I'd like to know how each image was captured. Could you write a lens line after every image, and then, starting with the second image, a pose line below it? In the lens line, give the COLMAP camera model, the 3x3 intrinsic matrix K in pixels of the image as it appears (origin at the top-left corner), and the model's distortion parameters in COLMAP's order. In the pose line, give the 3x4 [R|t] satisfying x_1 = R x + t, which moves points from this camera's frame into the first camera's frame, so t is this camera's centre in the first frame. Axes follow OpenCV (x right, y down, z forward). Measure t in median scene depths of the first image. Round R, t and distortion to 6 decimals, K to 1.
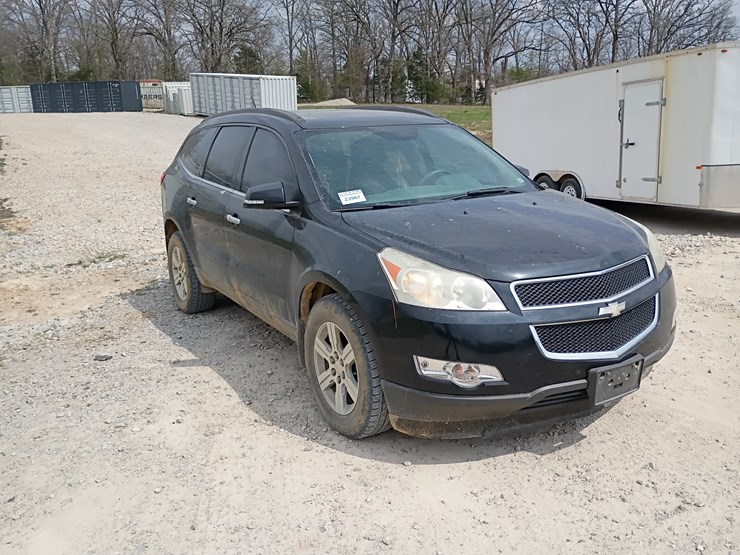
lens RADIAL K [[629.7, 0, 370.0], [0, 629.7, 277.5], [0, 0, 1]] dist [0.046235, -0.073439]
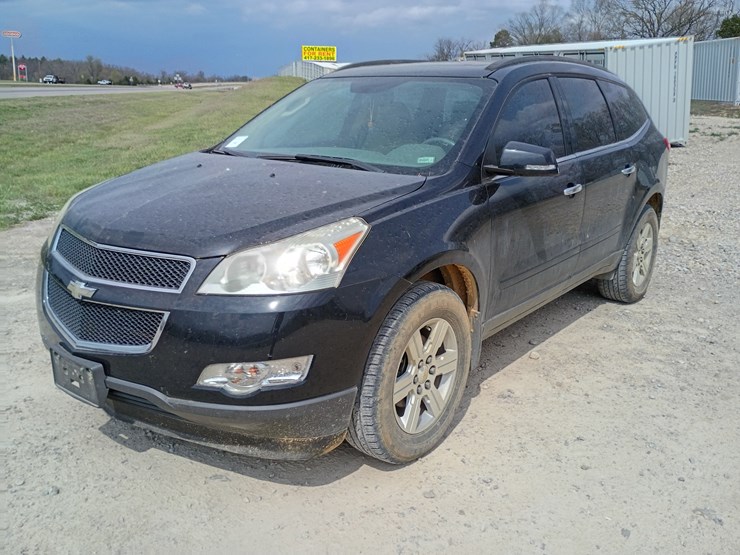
lens RADIAL K [[627.7, 0, 356.3], [0, 627.7, 275.0], [0, 0, 1]] dist [0.063834, -0.078157]
pose [[0.360592, 0.287543, -0.887295, 0.079336], [-0.255745, 0.945317, 0.202413, -0.014380], [0.896977, 0.153933, 0.414411, 0.063178]]
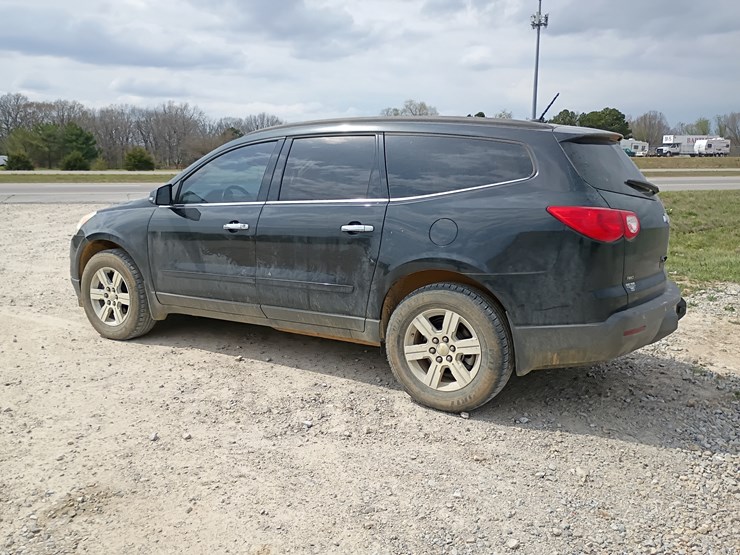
lens RADIAL K [[627.7, 0, 356.3], [0, 627.7, 275.0], [0, 0, 1]] dist [0.063834, -0.078157]
pose [[-0.876899, 0.106608, -0.468704, 0.046677], [-0.089184, 0.922080, 0.376583, -0.046756], [0.472330, 0.372026, -0.799063, 0.207480]]
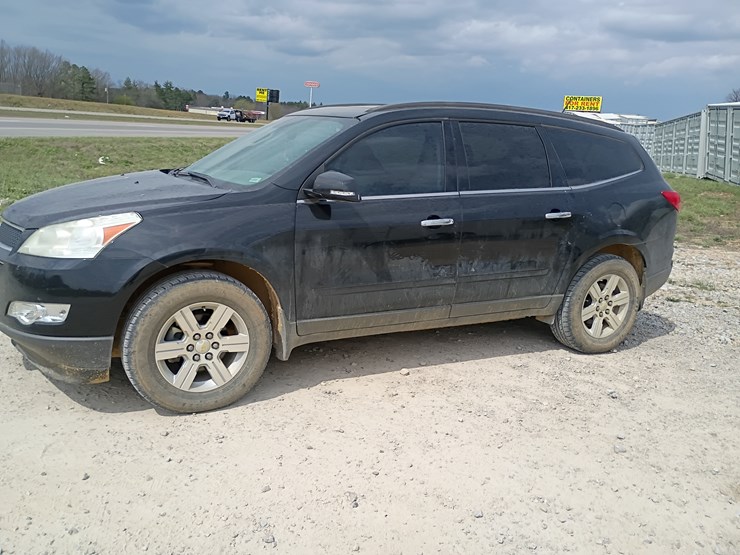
lens RADIAL K [[621.8, 0, 360.4], [0, 621.8, 287.9], [0, 0, 1]] dist [0.067835, -0.091388]
pose [[-0.030550, 0.260943, -0.964871, 0.100233], [-0.292770, 0.920647, 0.258252, -0.025870], [0.955695, 0.290375, 0.048271, 0.106758]]
